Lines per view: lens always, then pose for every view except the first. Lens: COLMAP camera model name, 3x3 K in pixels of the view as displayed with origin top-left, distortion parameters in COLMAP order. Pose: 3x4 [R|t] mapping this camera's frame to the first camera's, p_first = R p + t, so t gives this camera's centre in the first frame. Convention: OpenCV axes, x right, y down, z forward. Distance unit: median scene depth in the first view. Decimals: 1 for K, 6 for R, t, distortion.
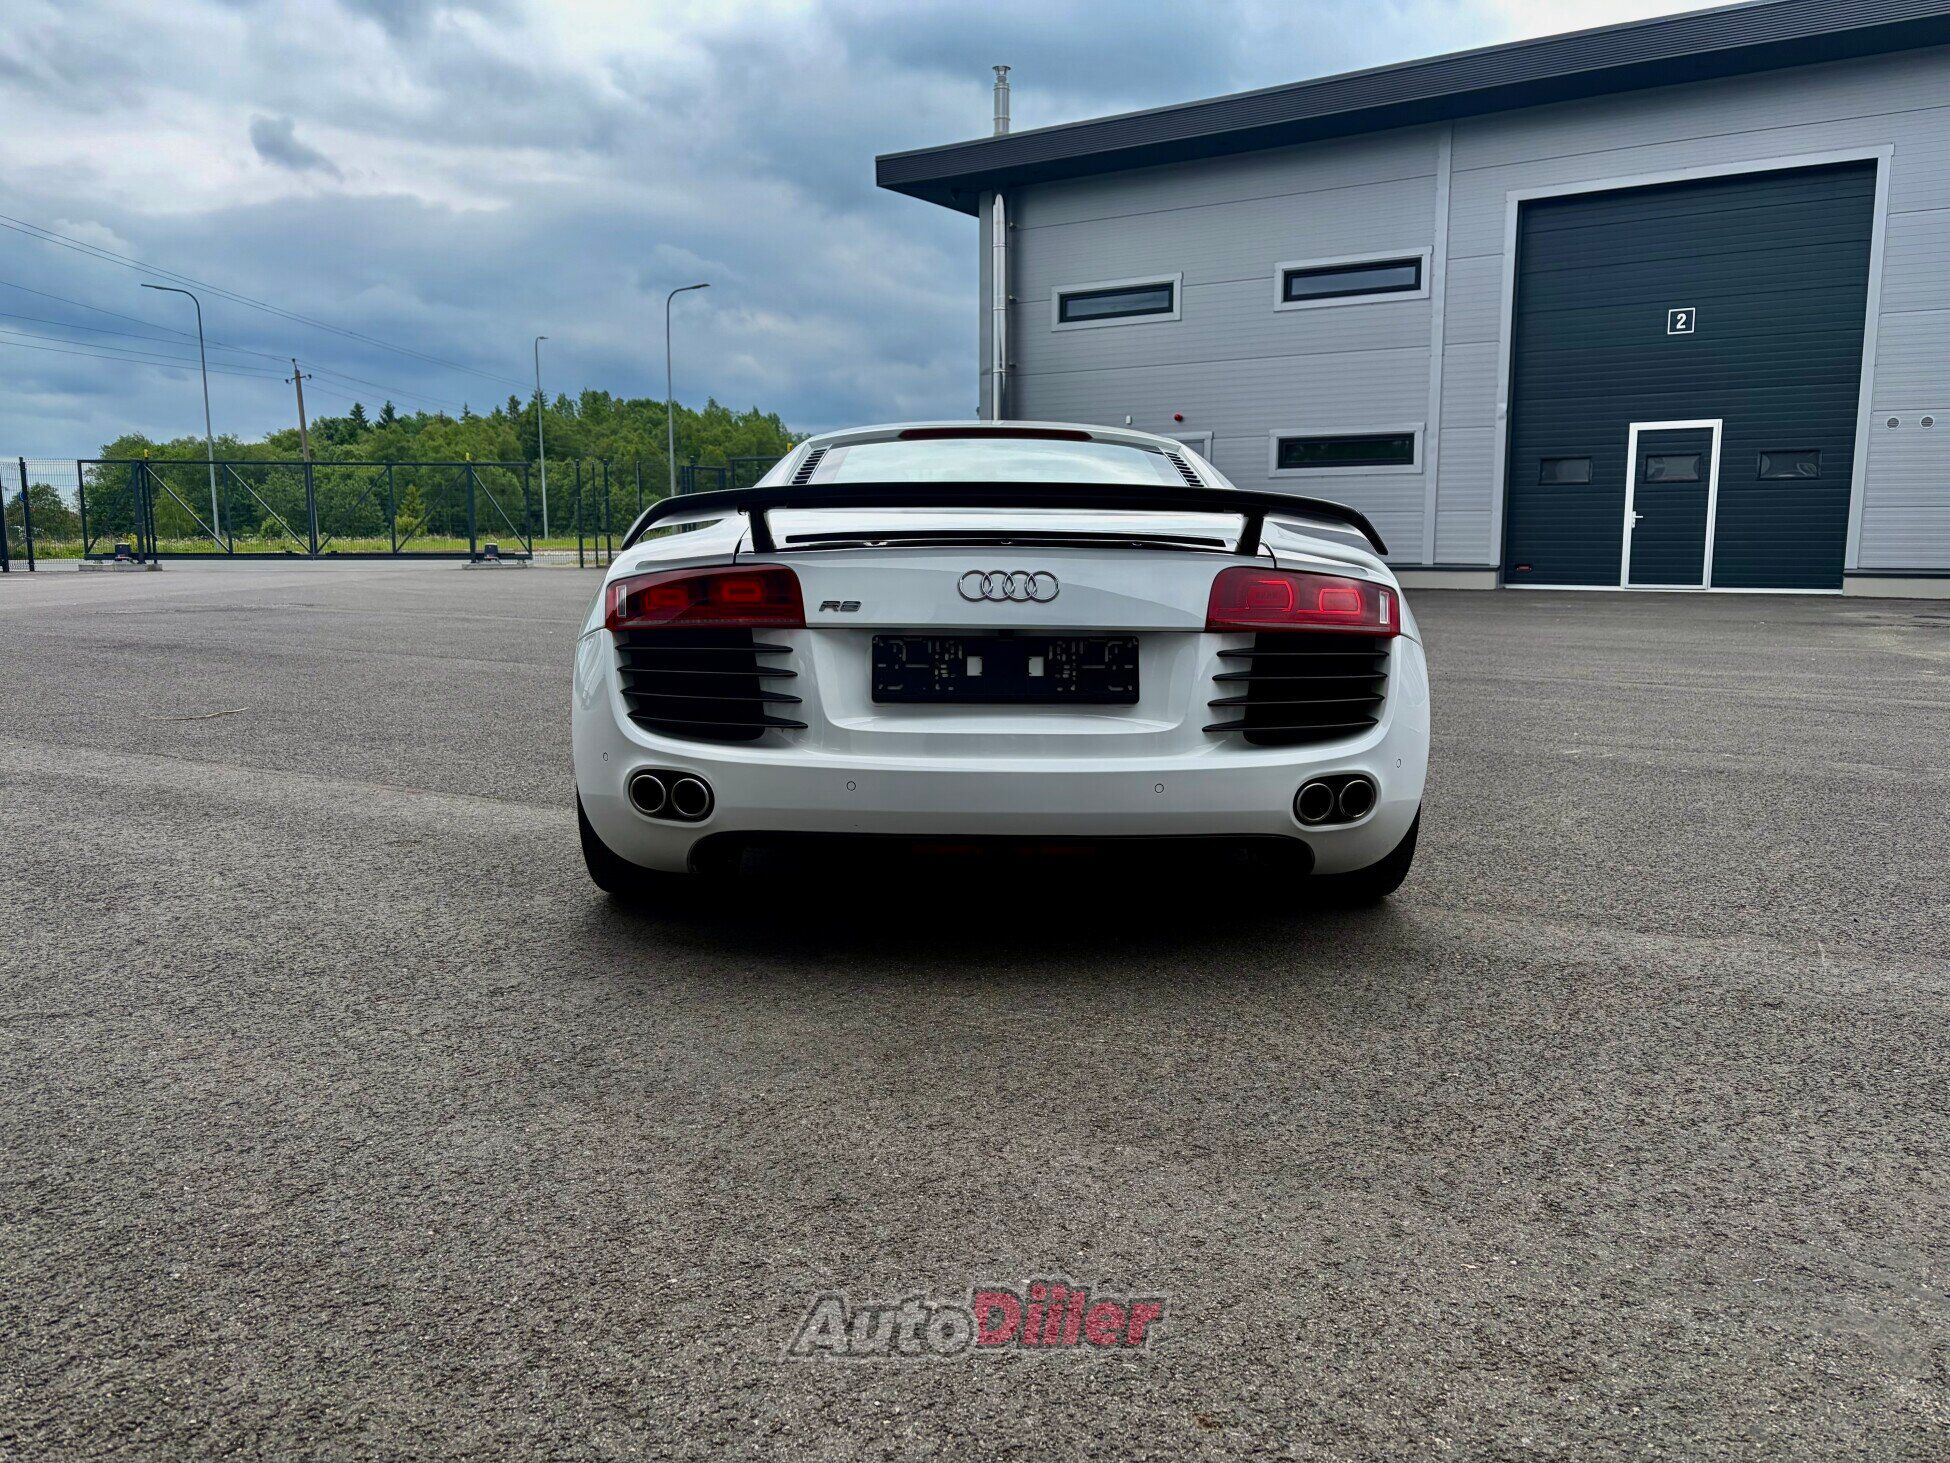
lens RADIAL K [[1449.6, 0, 975.8], [0, 1449.6, 720.4], [0, 0, 1]] dist [0.024058, -0.024154]
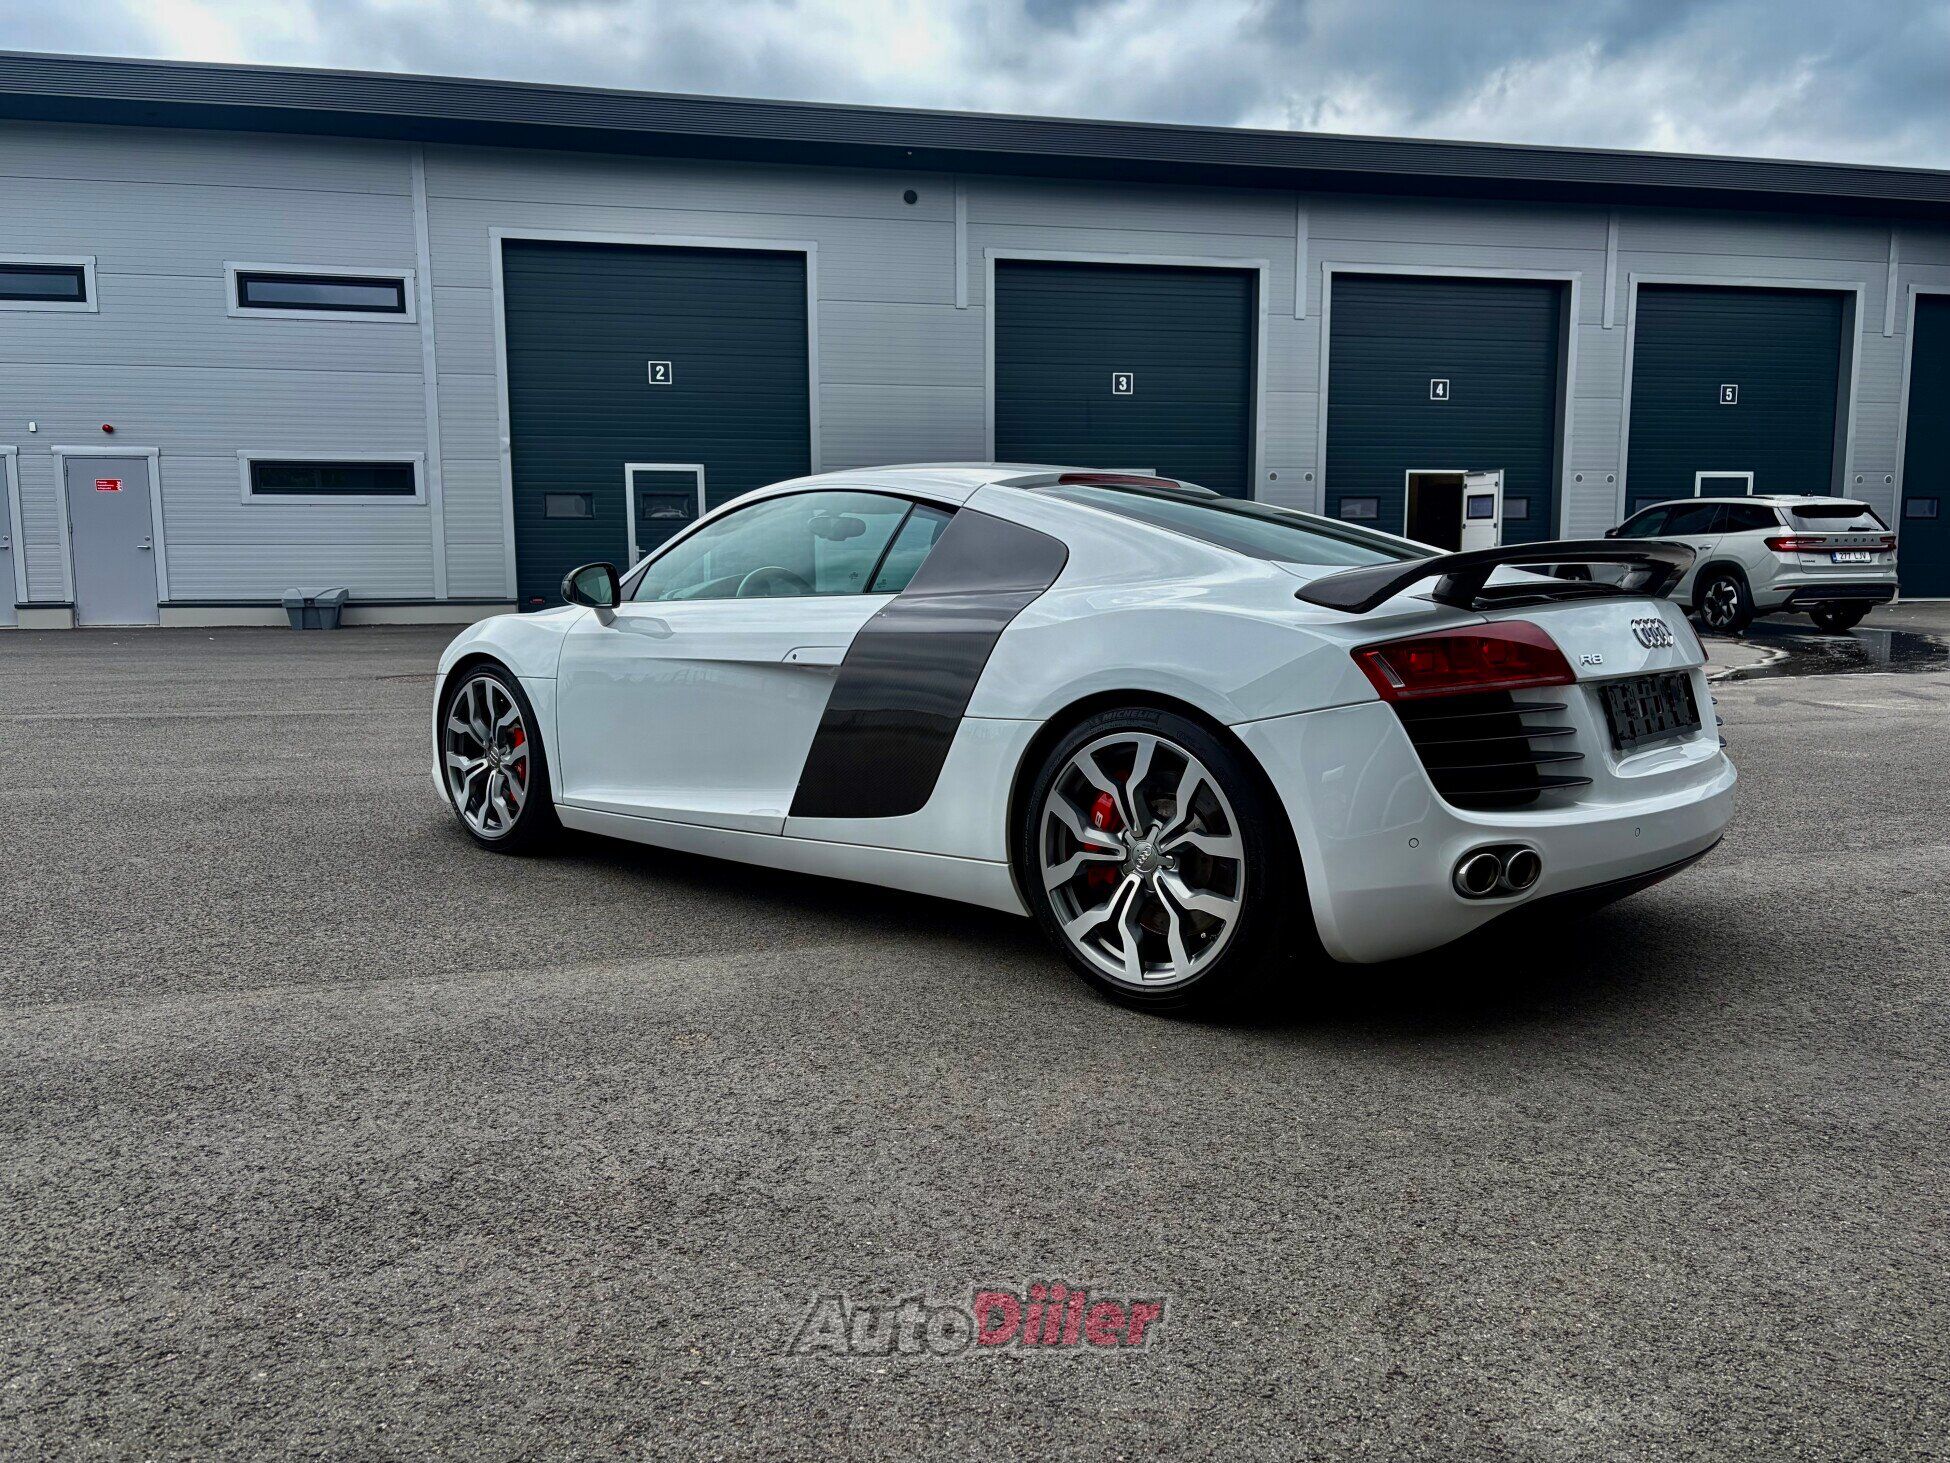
lens RADIAL K [[1449.6, 0, 1004.7], [0, 1449.6, 717.5], [0, 0, 1]] dist [0.024058, -0.024154]
pose [[0.701321, -0.077839, 0.708583, -0.122413], [0.093808, 0.995453, 0.016506, -0.010377], [-0.706646, 0.054895, 0.705434, 0.062433]]
